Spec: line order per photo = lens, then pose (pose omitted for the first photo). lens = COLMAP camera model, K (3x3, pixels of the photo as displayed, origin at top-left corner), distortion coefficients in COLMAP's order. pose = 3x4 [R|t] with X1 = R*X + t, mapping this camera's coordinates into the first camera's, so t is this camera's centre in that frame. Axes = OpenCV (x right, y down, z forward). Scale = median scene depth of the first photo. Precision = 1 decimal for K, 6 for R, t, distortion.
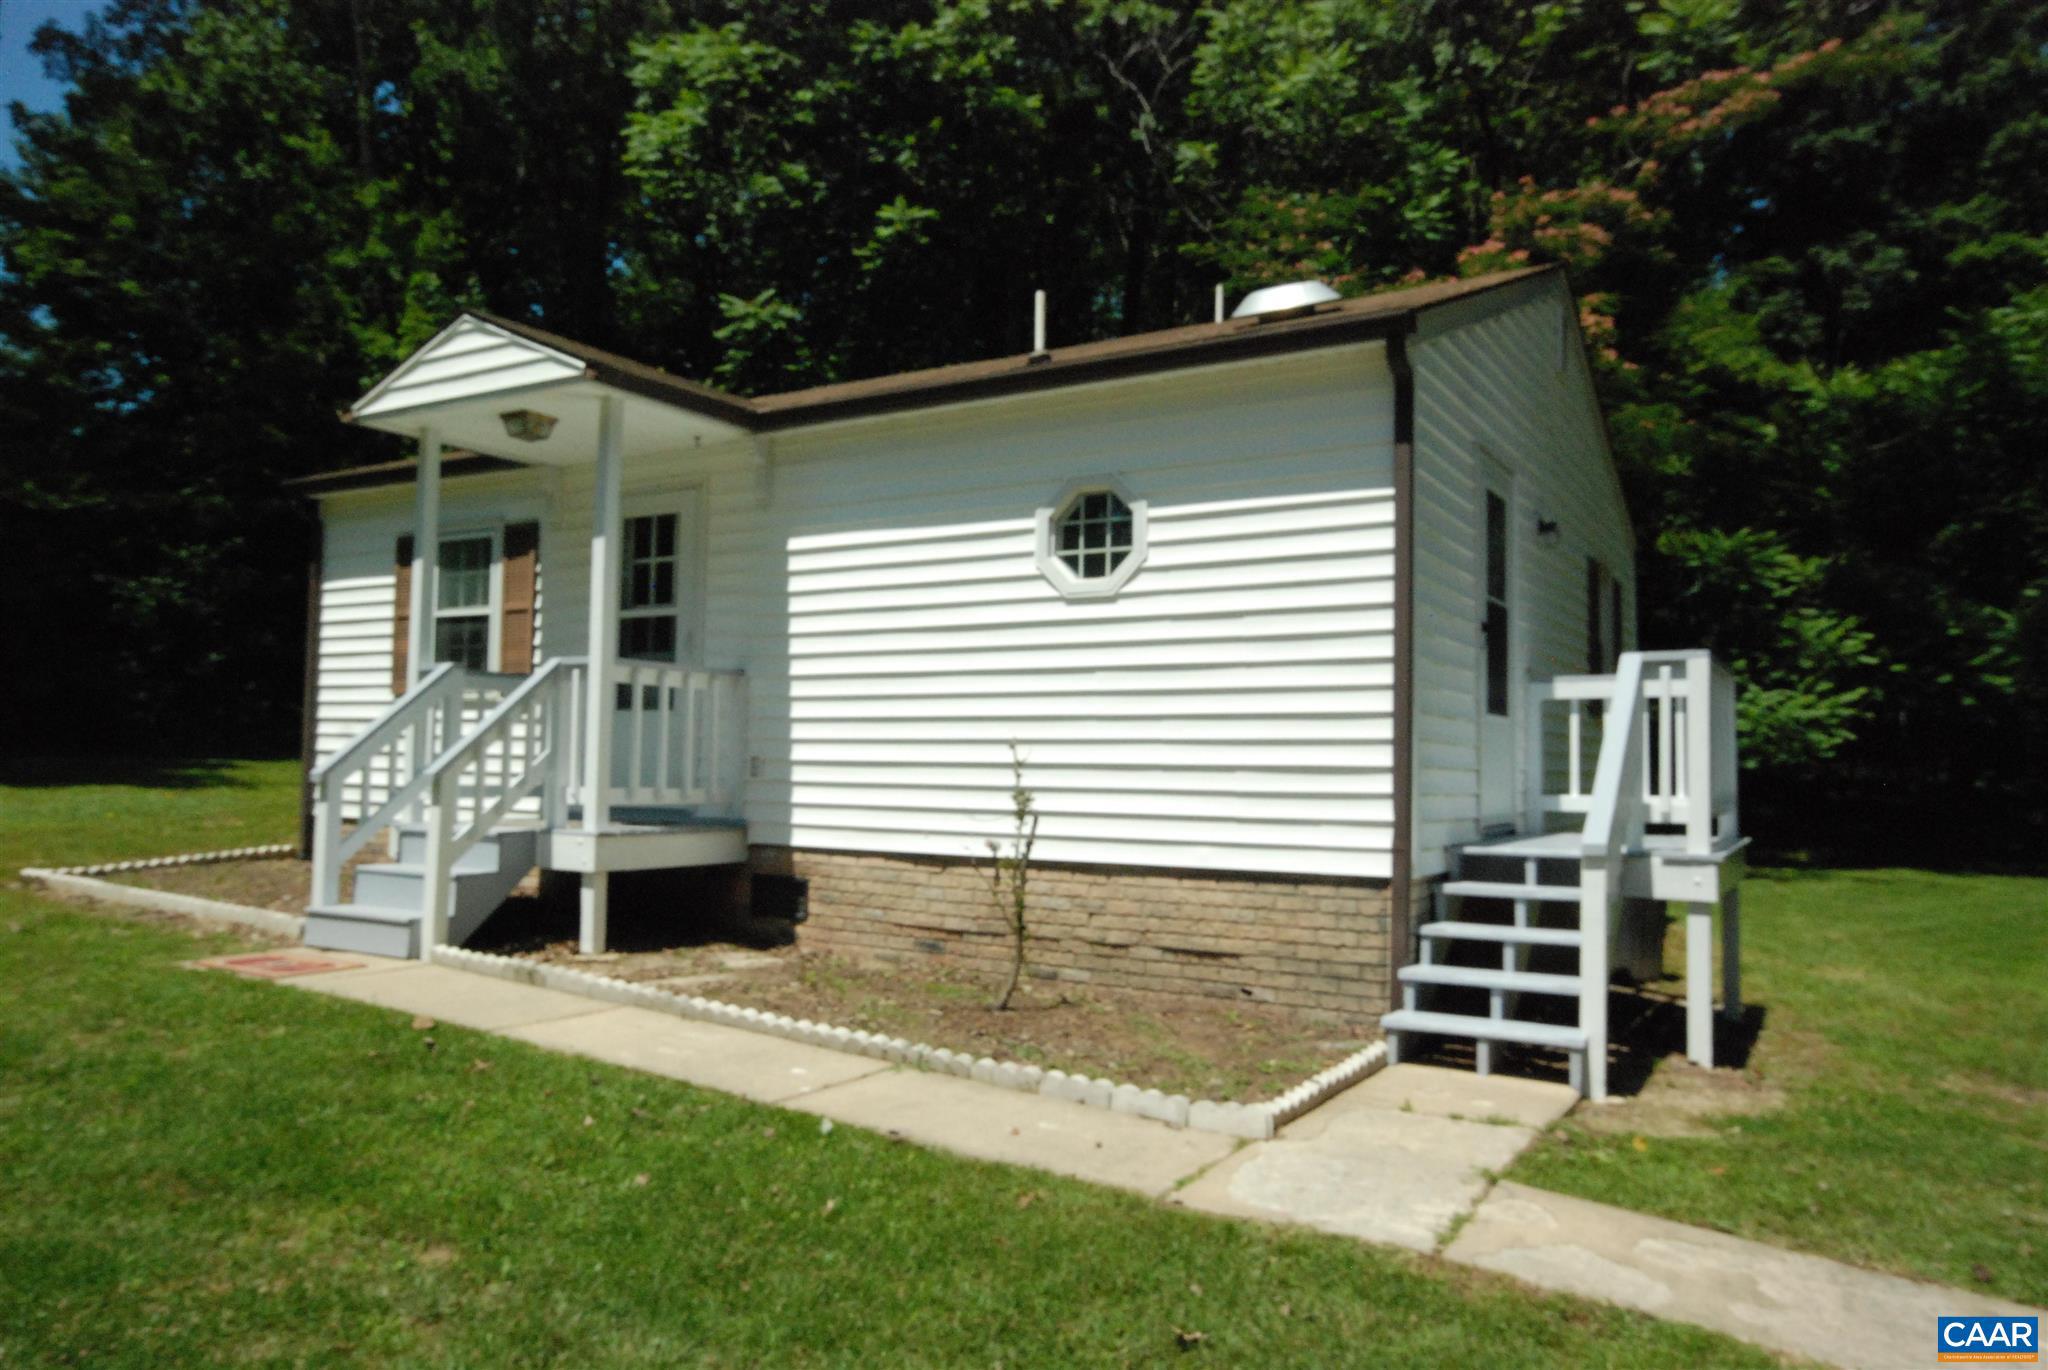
lens RADIAL K [[1377.5, 0, 1007.9], [0, 1377.5, 685.2], [0, 0, 1]] dist [0.008388, 0.005434]
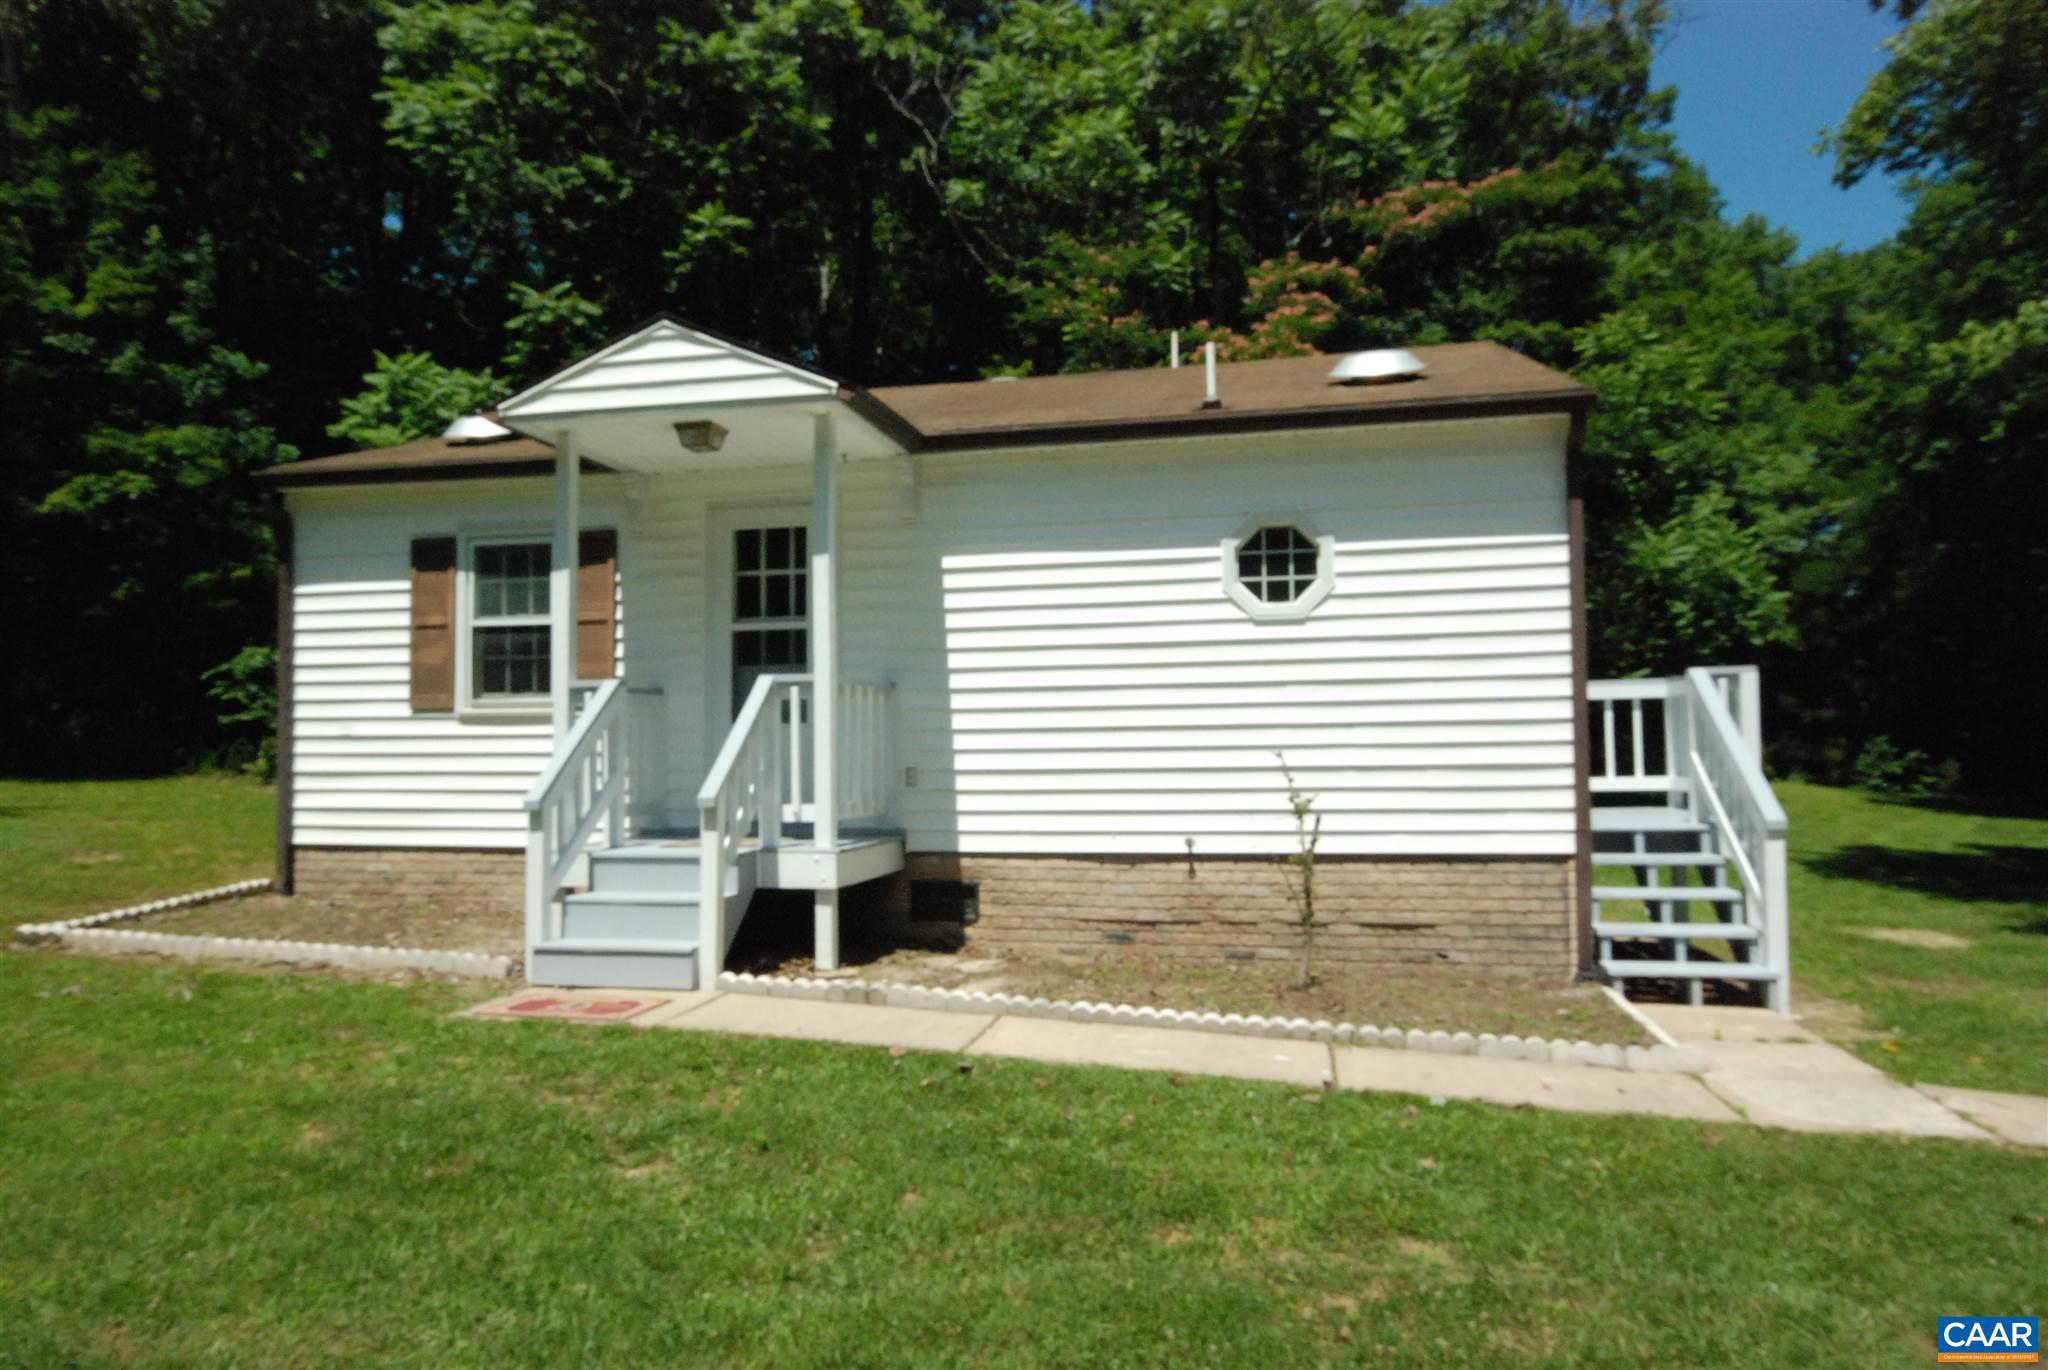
lens RADIAL K [[1294.7, 0, 1016.0], [0, 1294.7, 689.7], [0, 0, 1]] dist [0.006602, 0.011583]
pose [[0.945245, -0.011209, 0.326170, -0.322376], [0.007240, 0.999884, 0.013383, -0.014312], [-0.326283, -0.010289, 0.945216, 0.042318]]
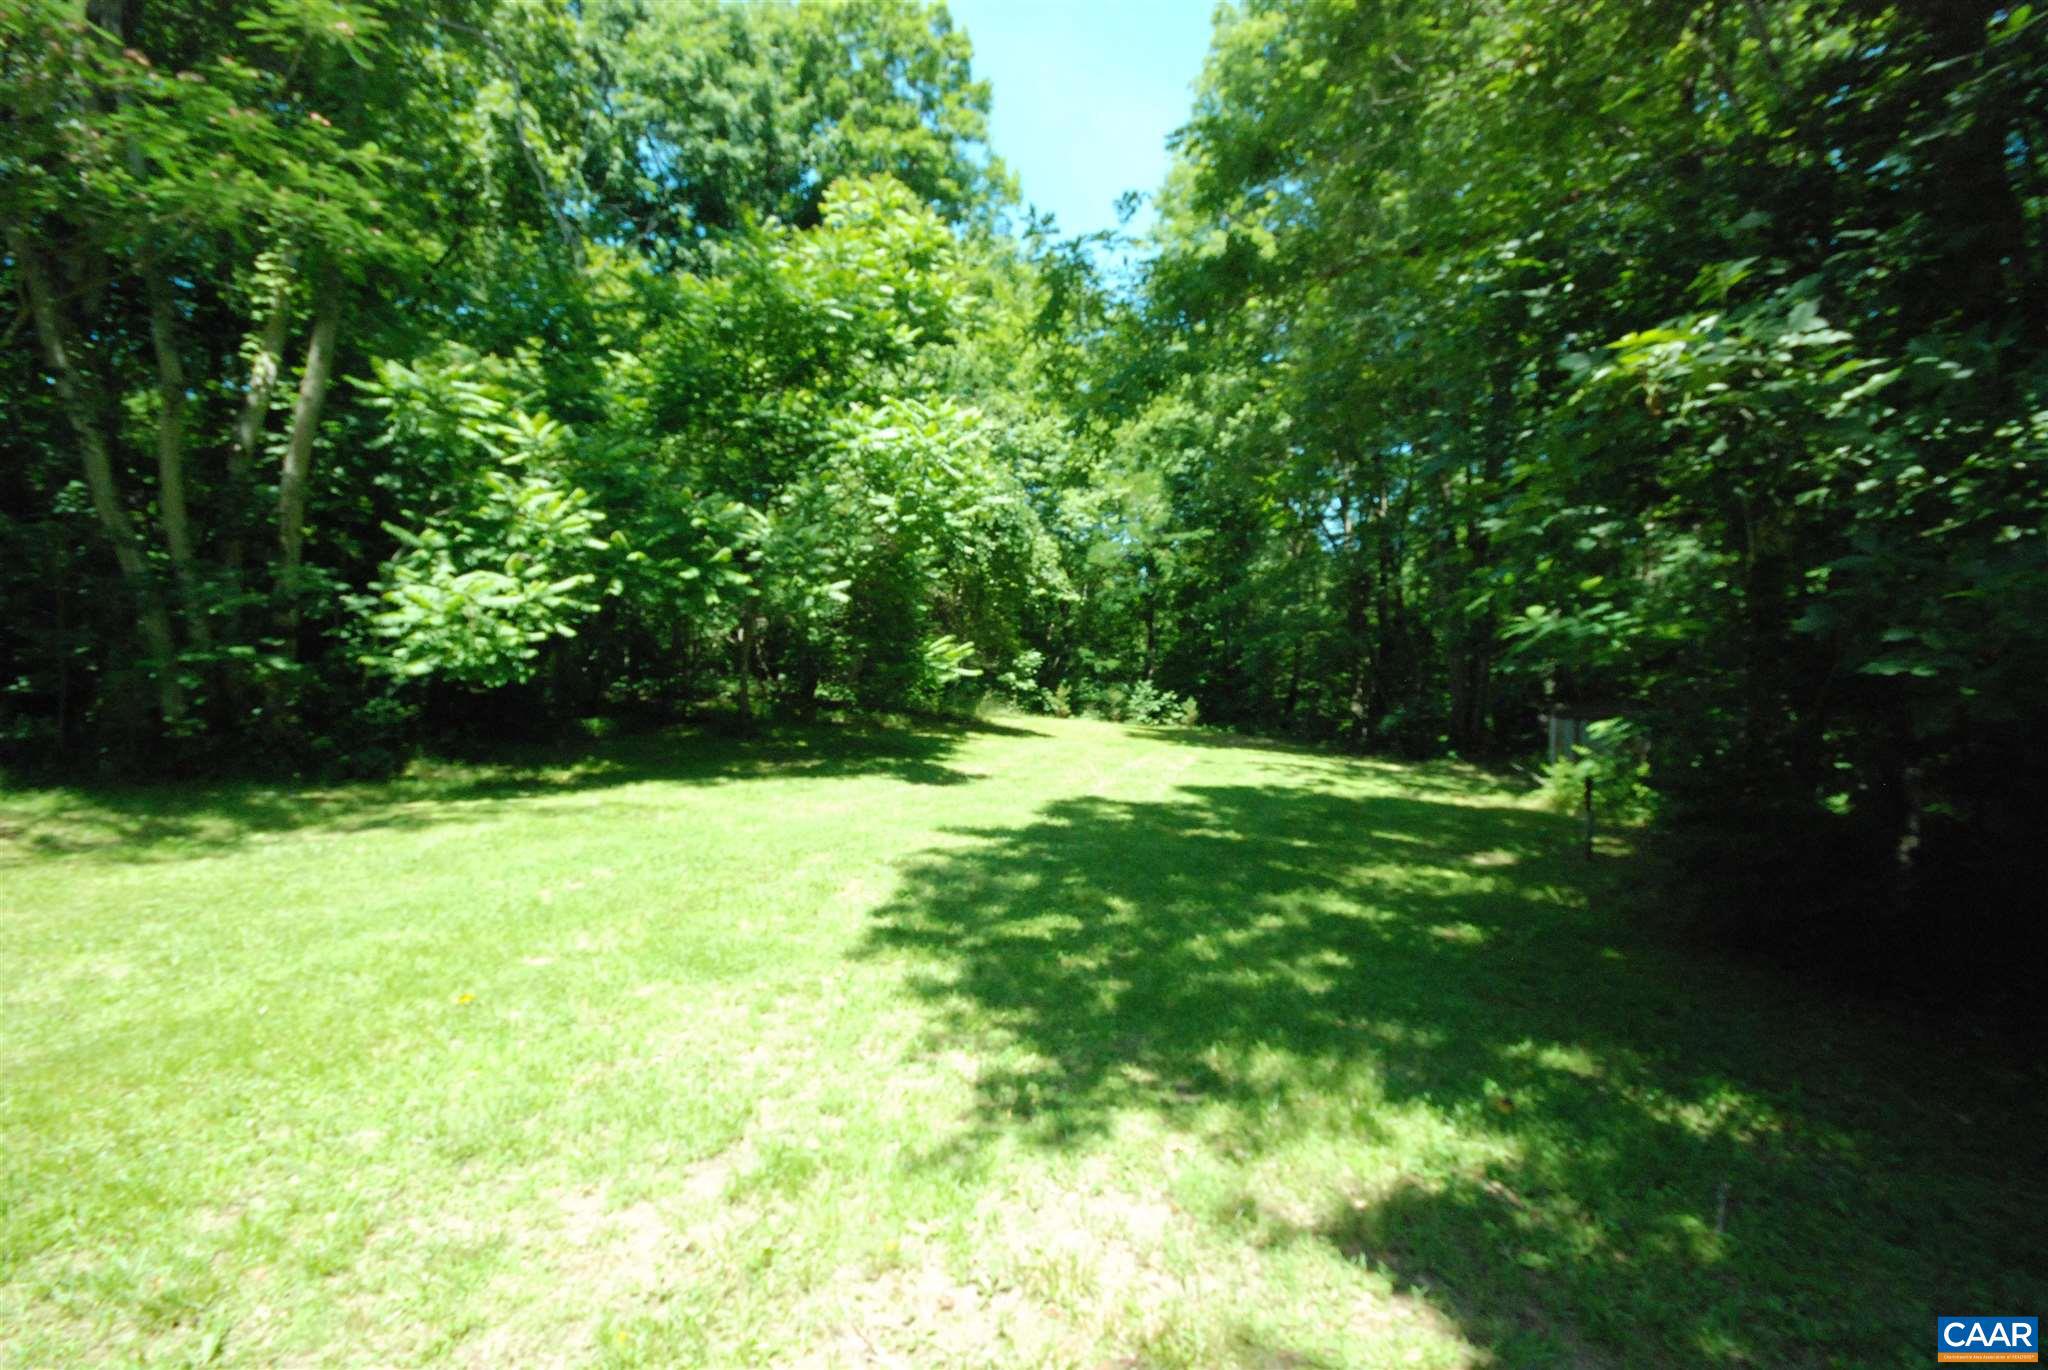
lens RADIAL K [[898.2, 0, 1026.7], [0, 898.2, 684.7], [0, 0, 1]] dist [-0.005483, -0.002540]
pose [[0.725963, -0.017588, 0.687509, 0.794526], [-0.016973, 0.998910, 0.043476, 0.072664], [-0.687525, -0.043231, 0.724873, 0.768783]]
